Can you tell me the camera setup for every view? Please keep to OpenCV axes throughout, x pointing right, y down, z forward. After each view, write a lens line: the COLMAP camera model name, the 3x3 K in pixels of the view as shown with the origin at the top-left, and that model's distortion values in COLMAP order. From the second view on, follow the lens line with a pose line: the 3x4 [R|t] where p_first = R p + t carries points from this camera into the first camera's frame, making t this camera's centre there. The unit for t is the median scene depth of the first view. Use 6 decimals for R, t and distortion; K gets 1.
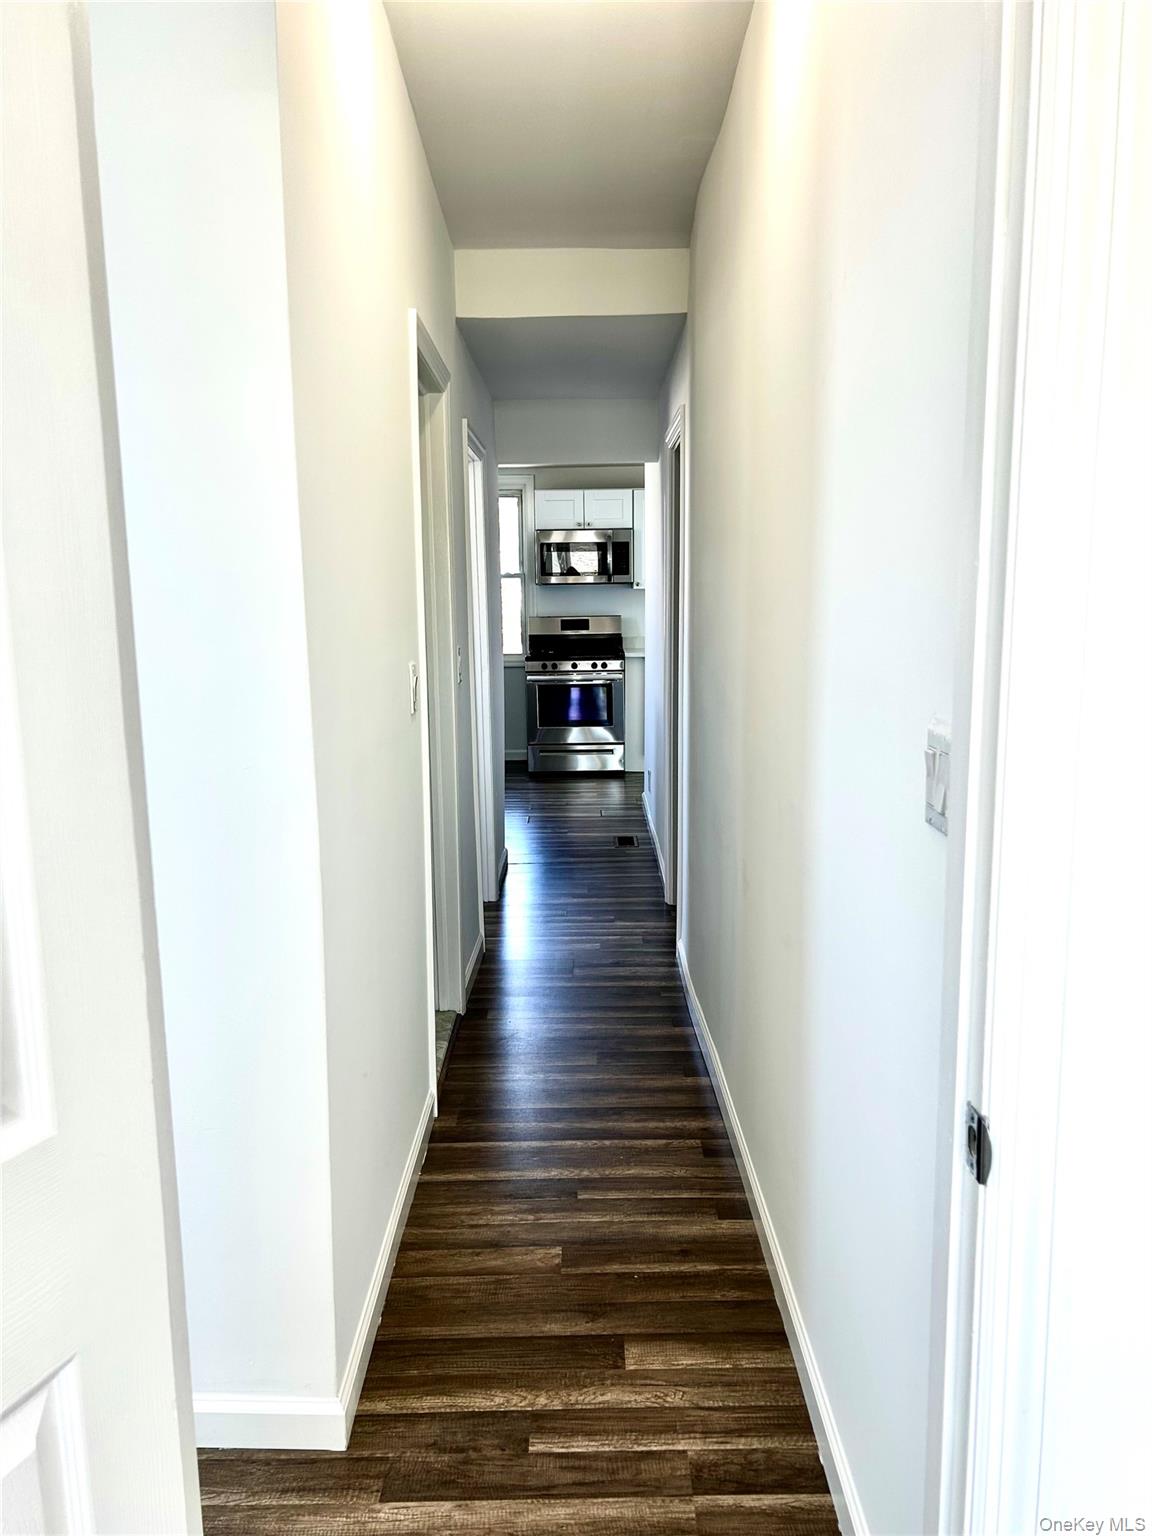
lens RADIAL K [[1155.5, 0, 581.1], [0, 1155.5, 785.0], [0, 0, 1]] dist [0.058485, -0.062721]
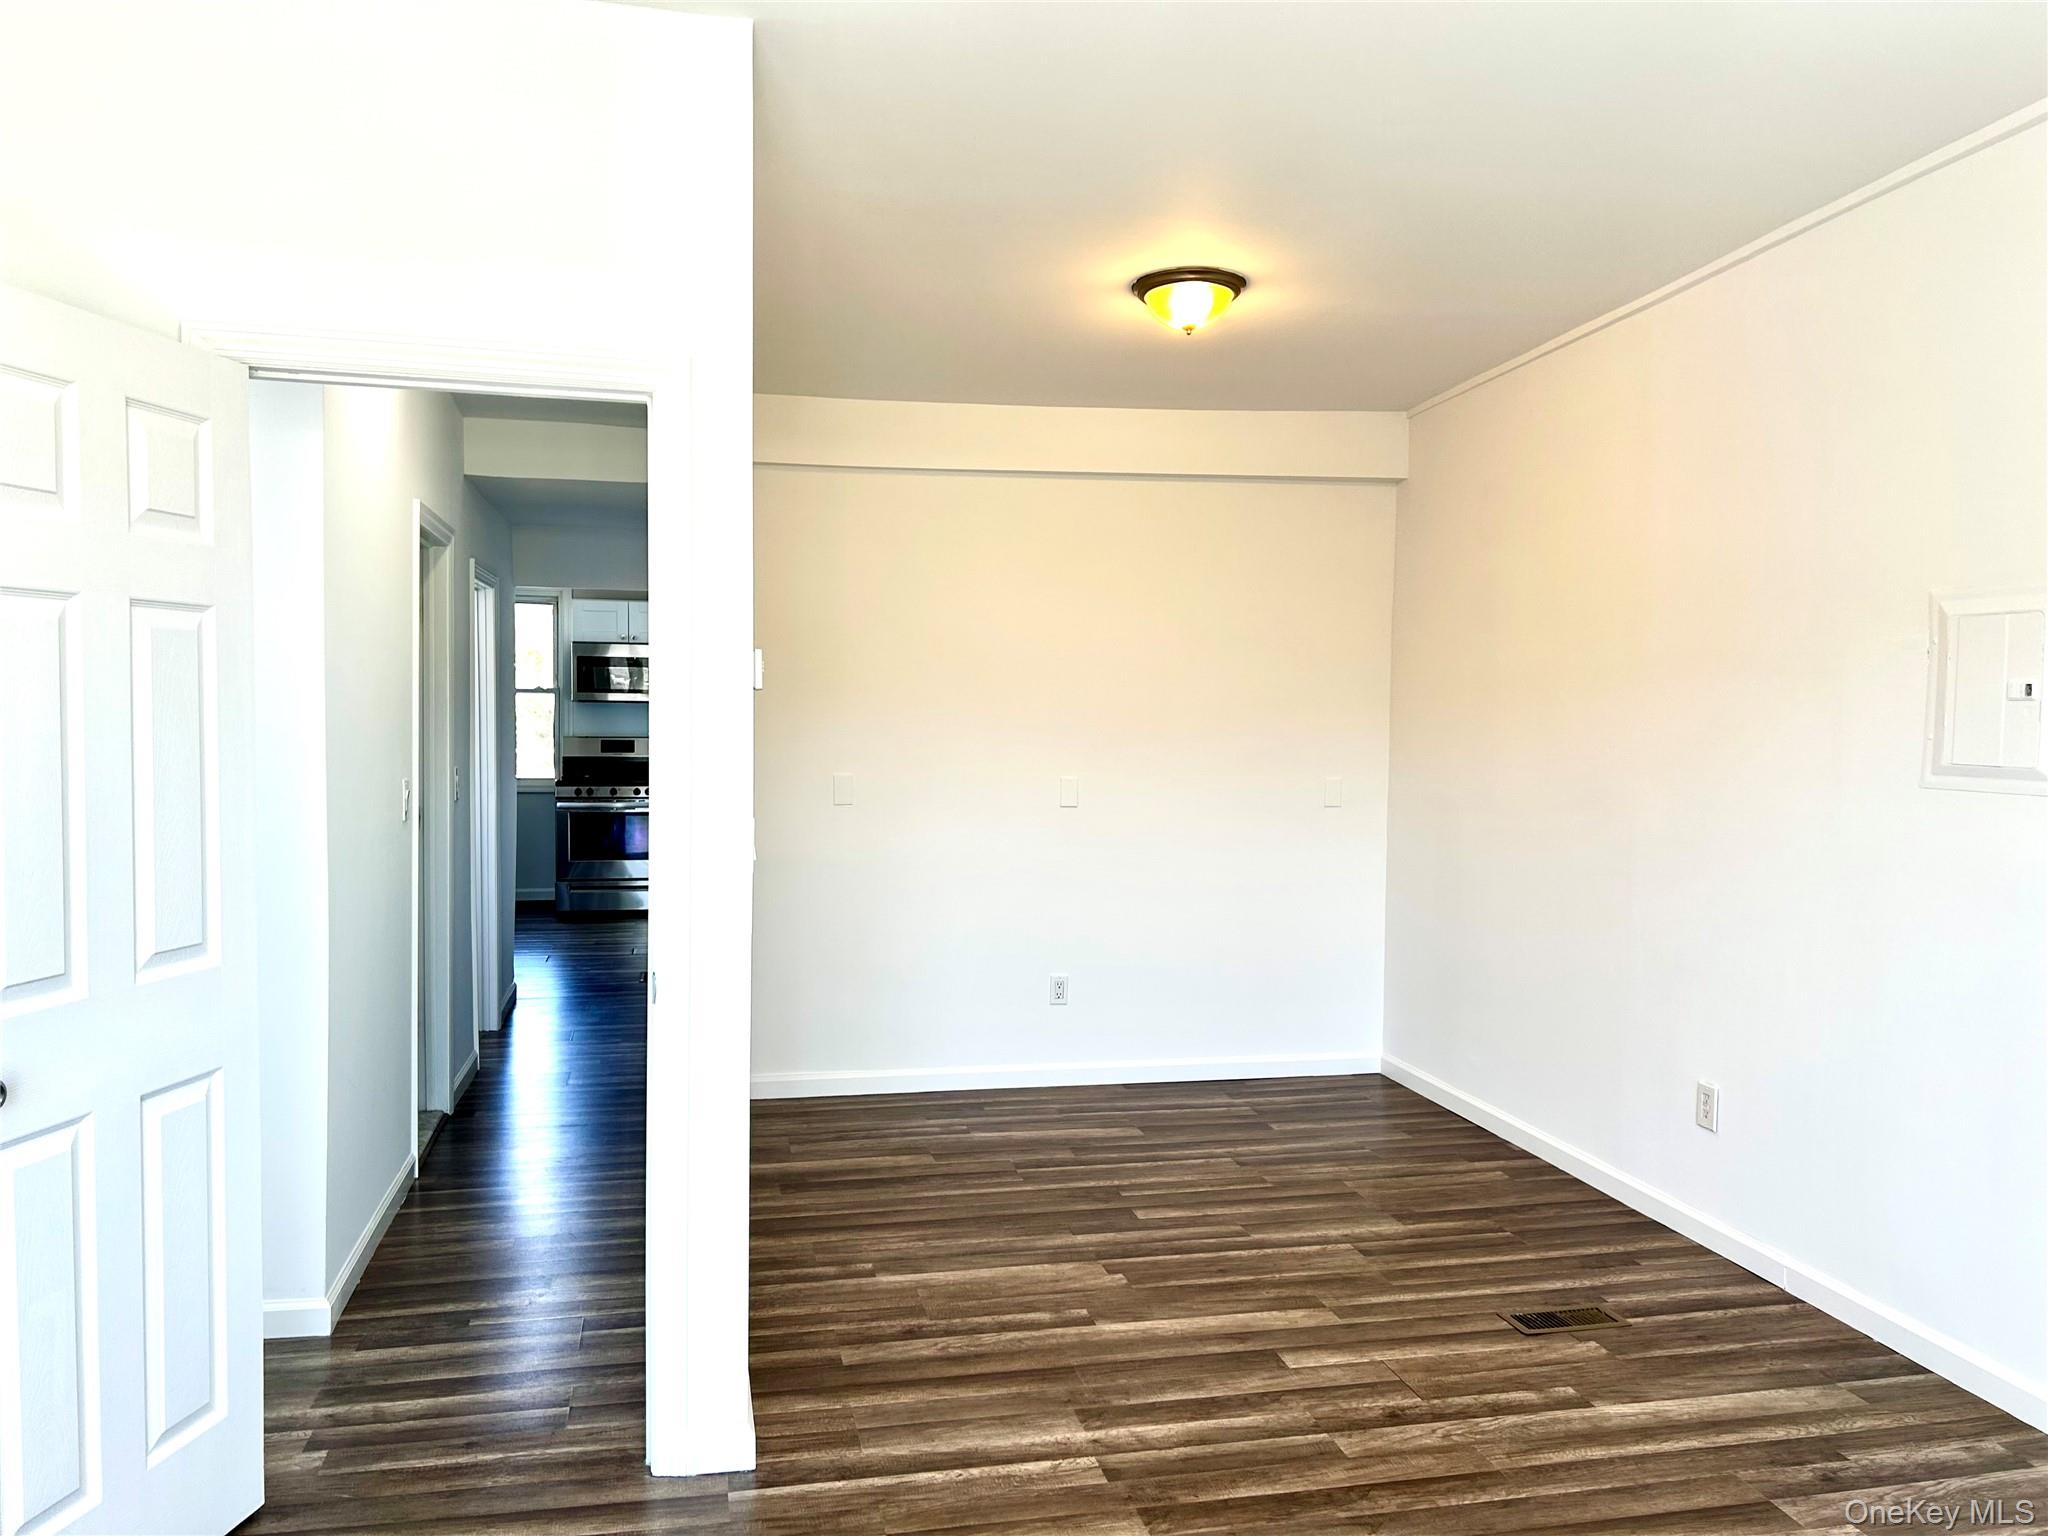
lens RADIAL K [[1540.7, 0, 1033.3], [0, 1540.7, 780.2], [0, 0, 1]] dist [0.058485, -0.062721]
pose [[0.974365, 0.014094, 0.224532, 0.042975], [0.012027, 0.993345, -0.114547, 0.029888], [-0.224652, 0.114311, 0.967711, -0.240889]]
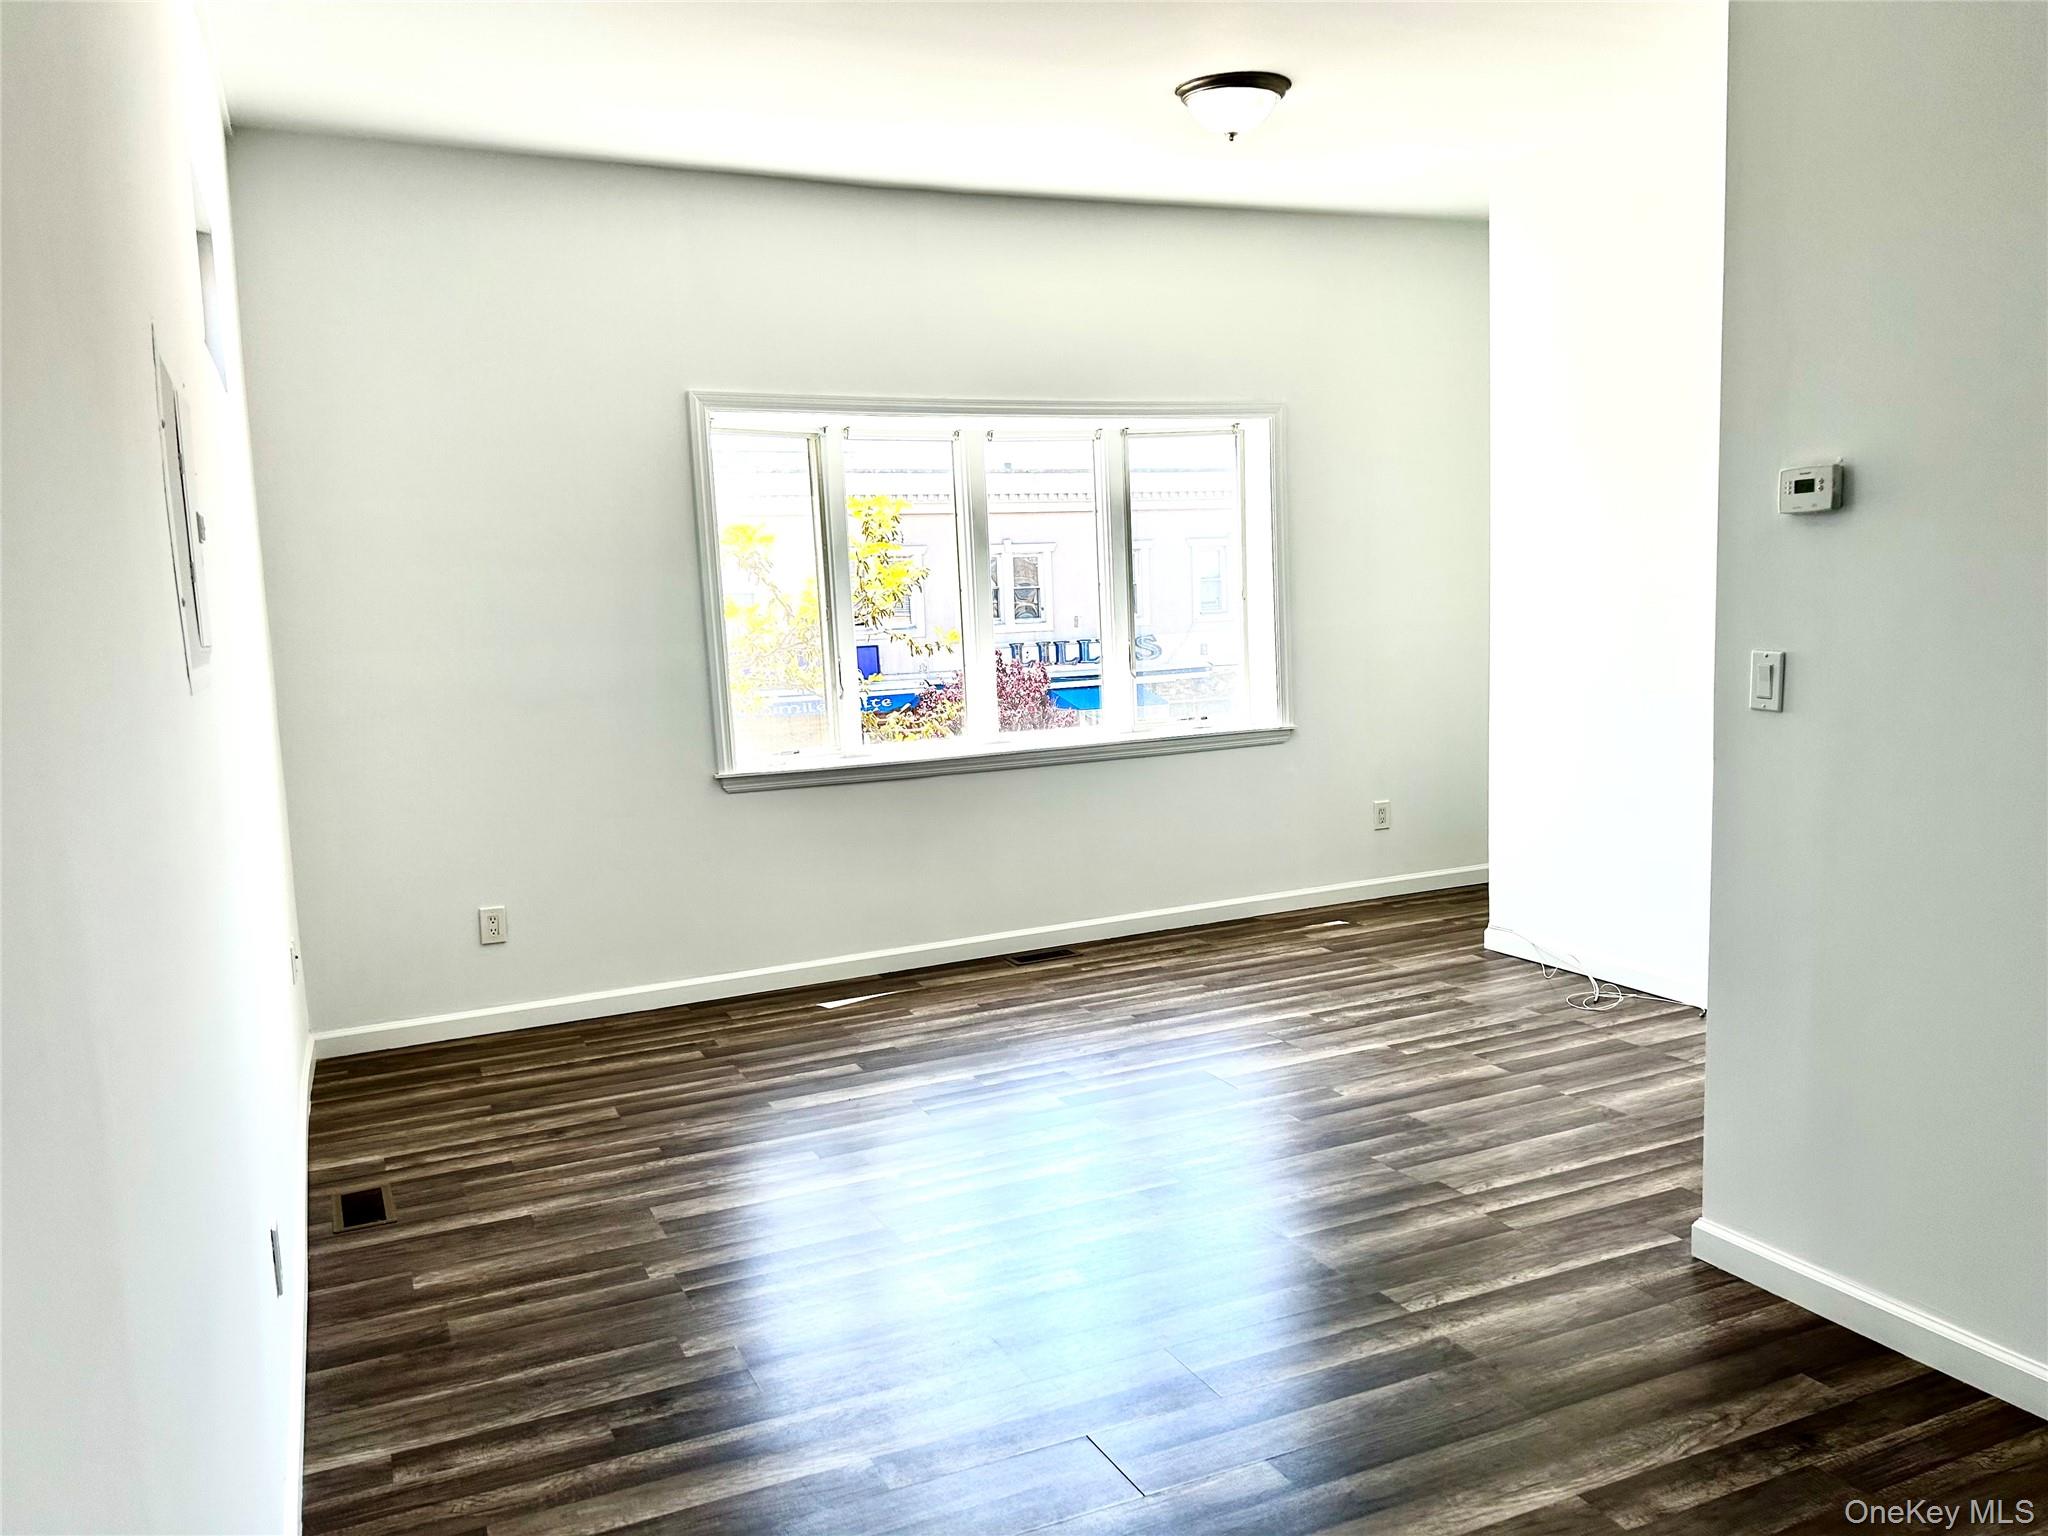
lens RADIAL K [[1540.7, 0, 1024.6], [0, 1540.7, 774.4], [0, 0, 1]] dist [0.058485, -0.062721]
pose [[-0.910268, 0.089639, -0.404200, 0.349699], [-0.023223, 0.963689, 0.266014, -0.065020], [0.413368, 0.251531, -0.875134, 0.359621]]
